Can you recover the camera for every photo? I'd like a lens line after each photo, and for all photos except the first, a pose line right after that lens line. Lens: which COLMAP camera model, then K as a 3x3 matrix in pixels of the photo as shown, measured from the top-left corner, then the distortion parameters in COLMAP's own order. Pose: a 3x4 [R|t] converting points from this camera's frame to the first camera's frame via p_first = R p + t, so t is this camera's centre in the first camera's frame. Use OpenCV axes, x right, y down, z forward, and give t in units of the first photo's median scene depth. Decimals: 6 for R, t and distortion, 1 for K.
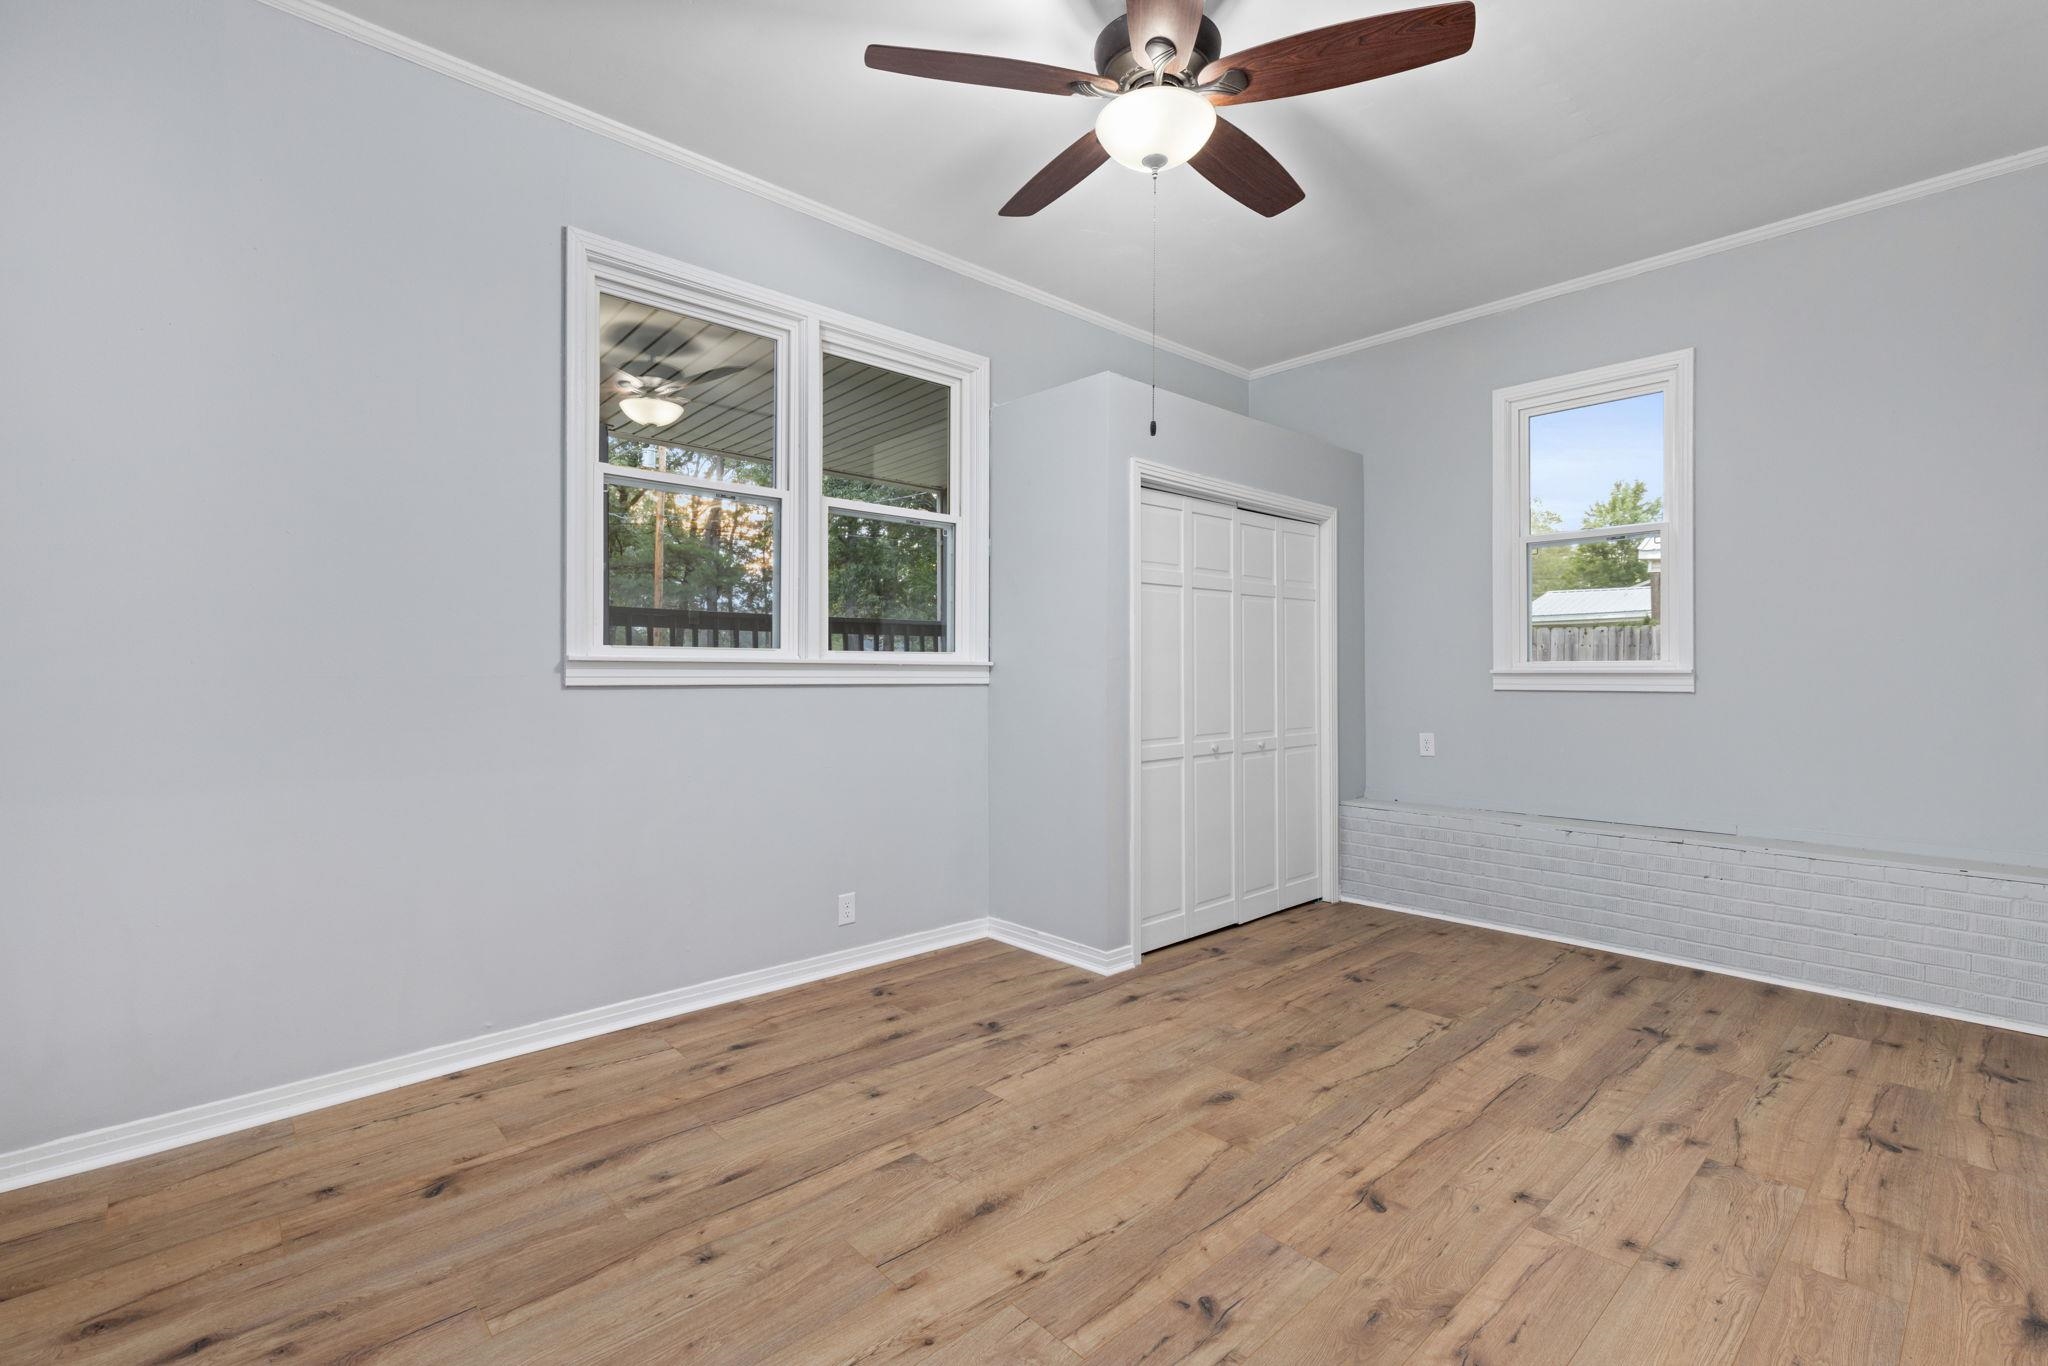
lens RADIAL K [[986.8, 0, 1024.0], [0, 986.8, 683.0], [0, 0, 1]] dist [-0.001068, 0.000513]
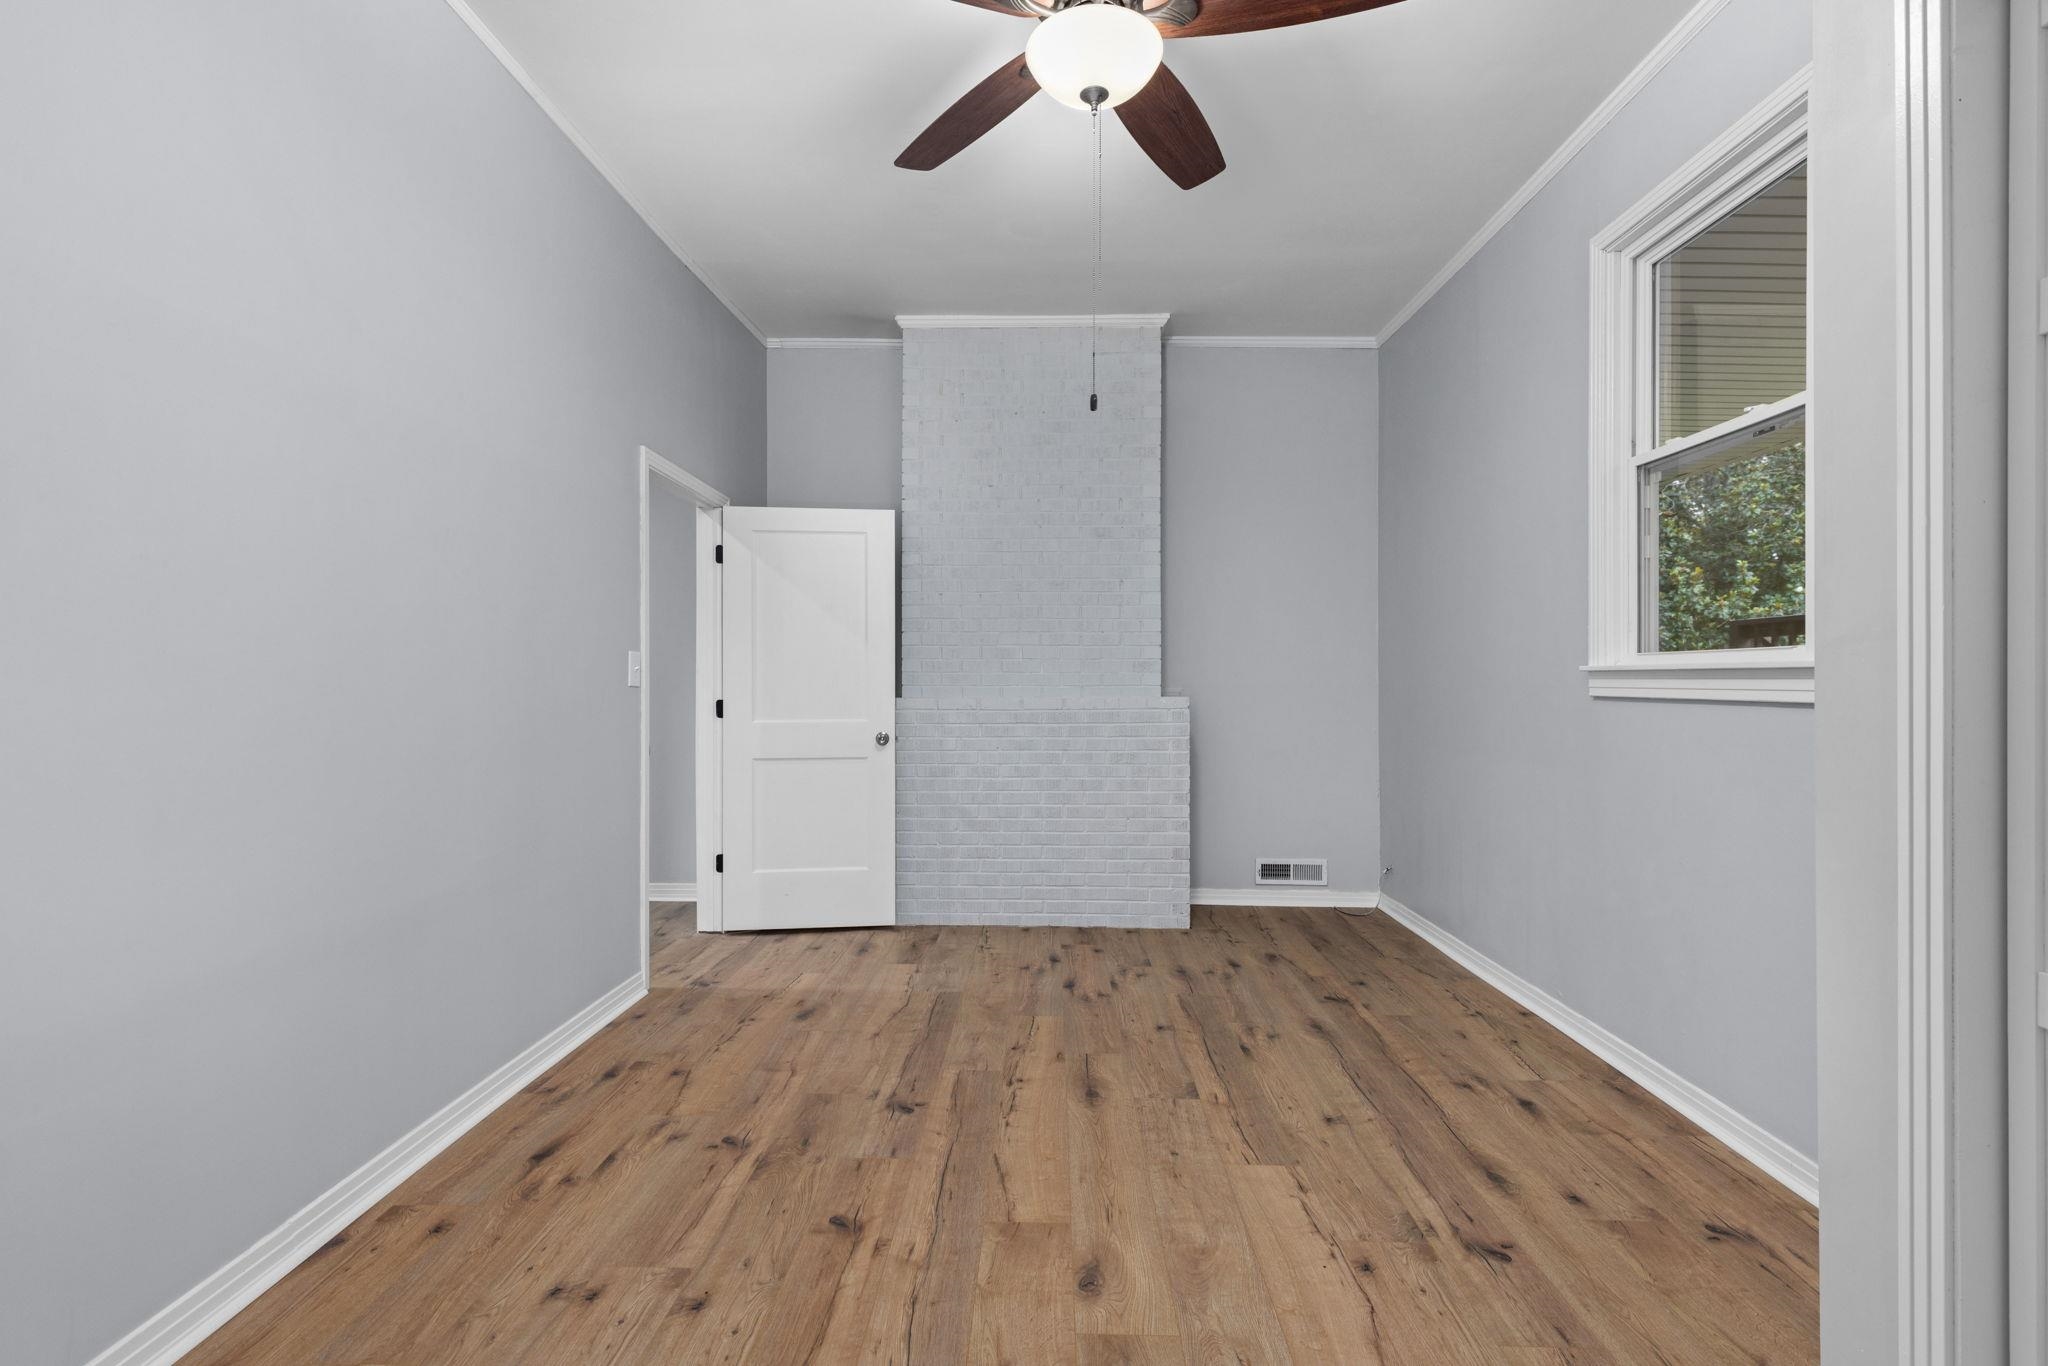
lens RADIAL K [[986.8, 0, 1024.0], [0, 986.8, 683.0], [0, 0, 1]] dist [-0.001068, 0.000513]
pose [[-0.729033, 0.000581, -0.684478, 0.844061], [-0.008596, 0.999913, 0.010003, -0.021231], [0.684425, 0.013176, -0.728964, 1.726747]]
